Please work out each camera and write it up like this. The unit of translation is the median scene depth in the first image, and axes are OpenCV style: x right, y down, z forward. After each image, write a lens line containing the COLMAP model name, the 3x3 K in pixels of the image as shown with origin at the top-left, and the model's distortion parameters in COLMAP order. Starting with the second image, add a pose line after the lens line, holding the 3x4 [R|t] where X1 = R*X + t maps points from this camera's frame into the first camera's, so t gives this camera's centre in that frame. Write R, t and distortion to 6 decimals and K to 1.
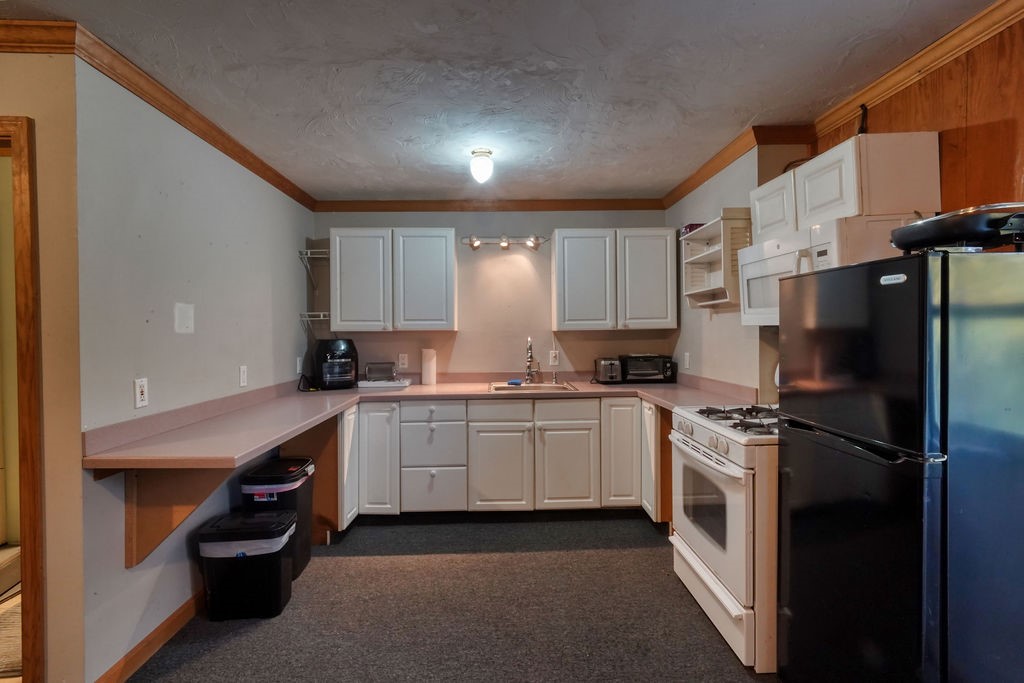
lens RADIAL K [[492.1, 0, 516.3], [0, 492.1, 337.6], [0, 0, 1]] dist [-0.010757, 0.006541]
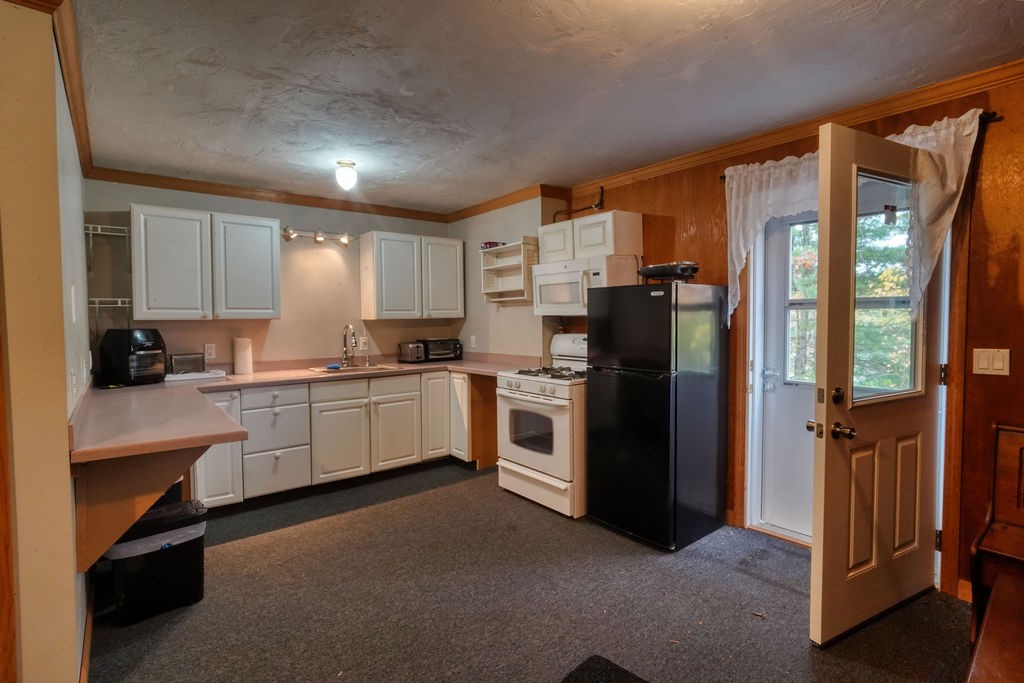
lens RADIAL K [[492.1, 0, 510.6], [0, 492.1, 337.8], [0, 0, 1]] dist [-0.010757, 0.006541]
pose [[0.801741, -0.022310, 0.597255, -0.416741], [0.010759, 0.999680, 0.022901, 0.007345], [-0.597575, -0.011935, 0.801724, -0.138835]]
